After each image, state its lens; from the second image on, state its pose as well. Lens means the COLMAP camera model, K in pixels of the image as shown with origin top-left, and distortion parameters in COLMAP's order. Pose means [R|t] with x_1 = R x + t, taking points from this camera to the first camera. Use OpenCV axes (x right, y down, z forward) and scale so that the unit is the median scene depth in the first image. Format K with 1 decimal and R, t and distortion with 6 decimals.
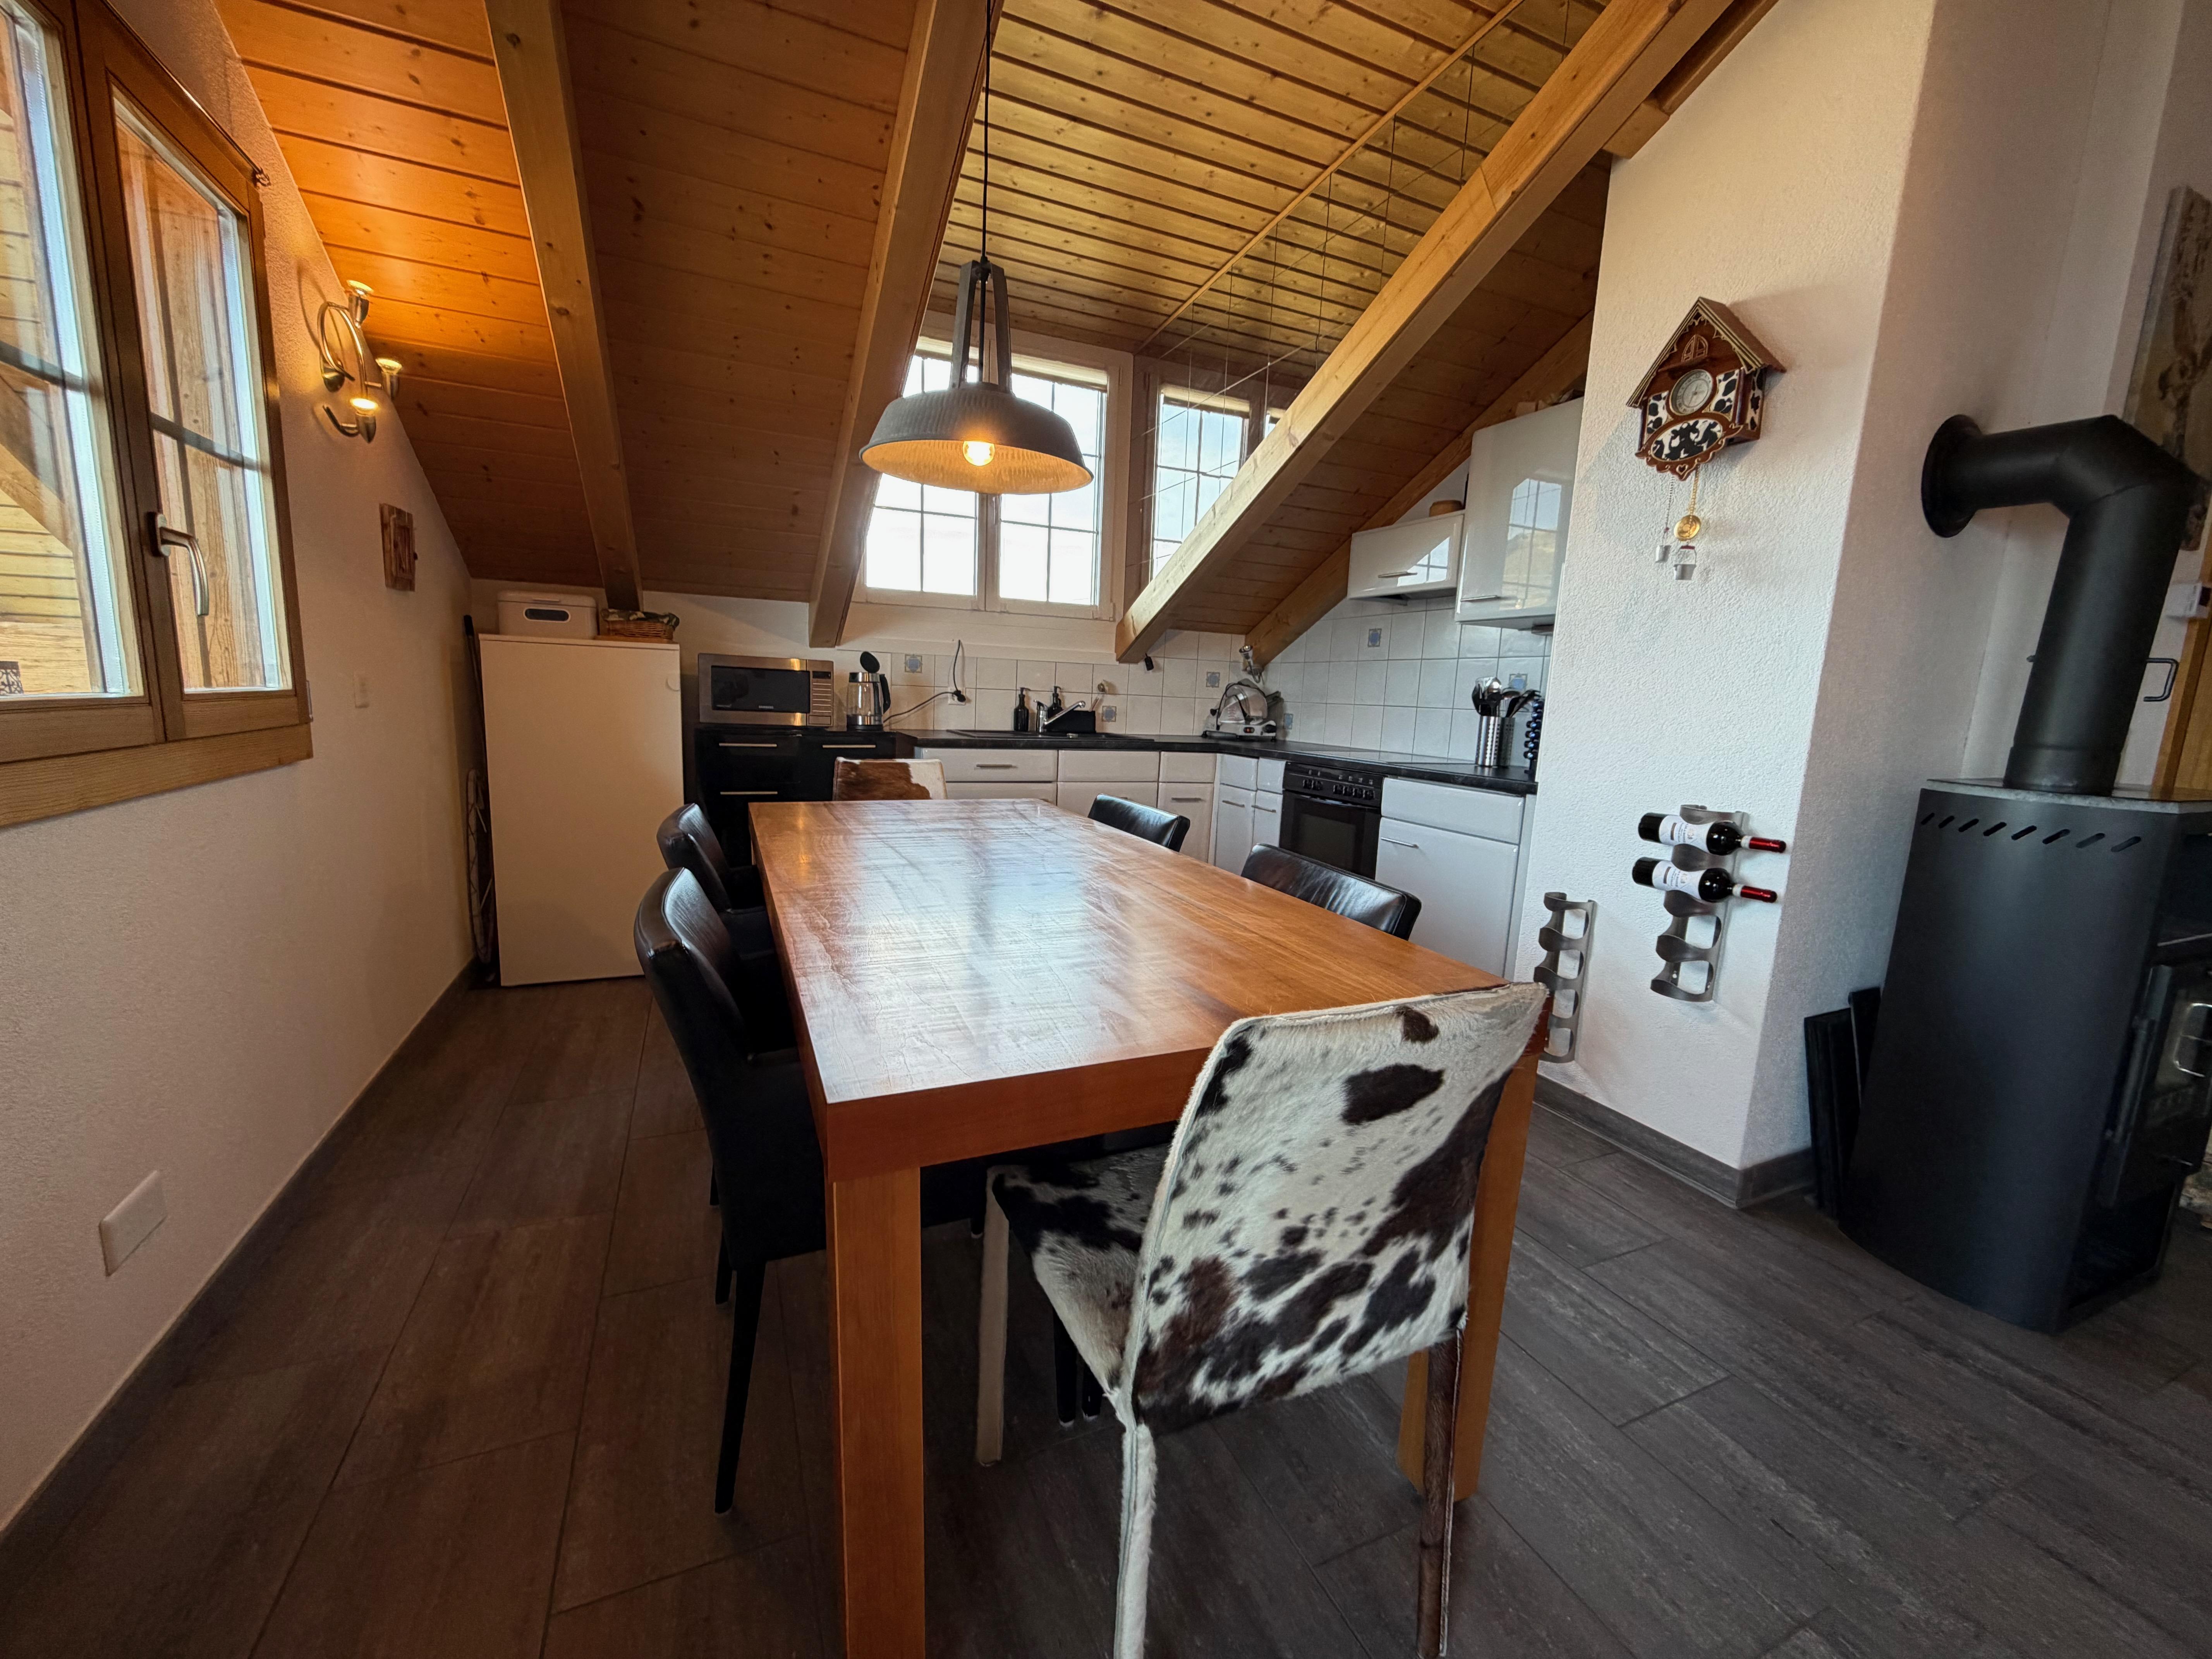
lens RADIAL K [[877.2, 0, 1106.0], [0, 877.2, 829.5], [0, 0, 1]] dist [0.002722, 0.000057]
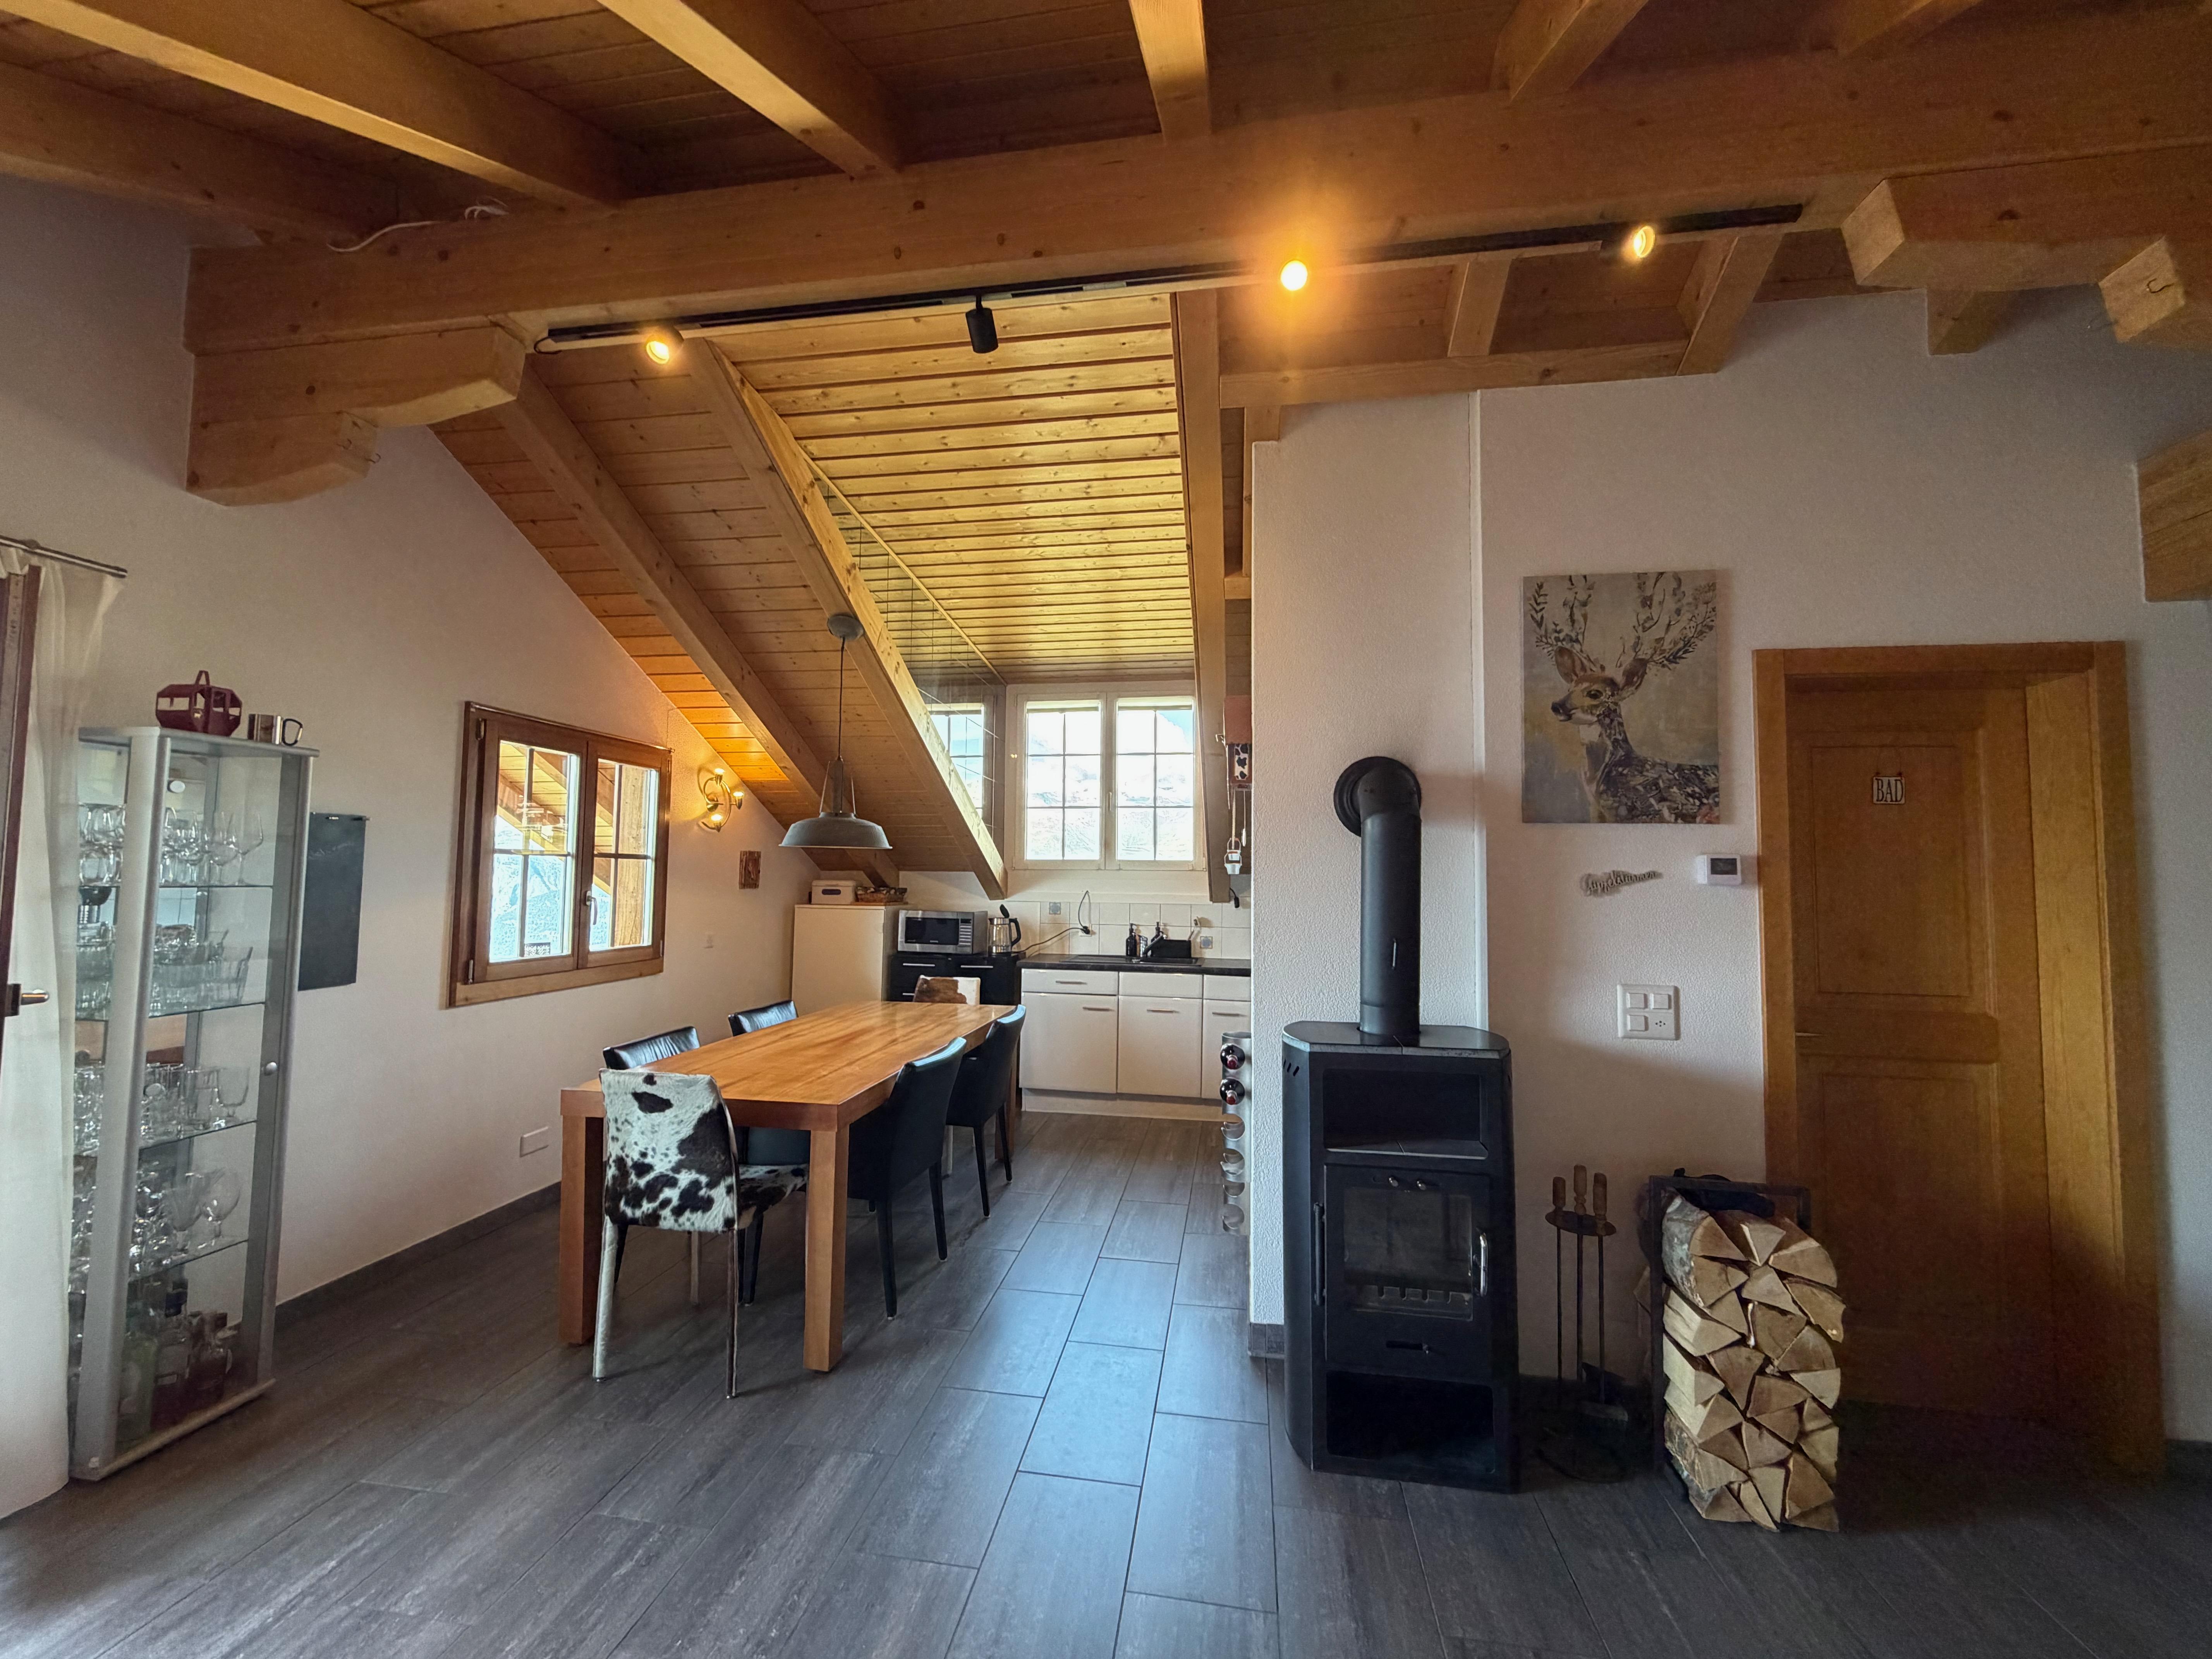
lens RADIAL K [[877.2, 0, 1106.0], [0, 877.2, 829.5], [0, 0, 1]] dist [0.002722, 0.000057]
pose [[0.841051, -0.062472, -0.537336, 1.261961], [-0.062135, 0.975579, -0.210677, -0.032897], [0.537375, 0.210578, 0.816630, -0.324195]]
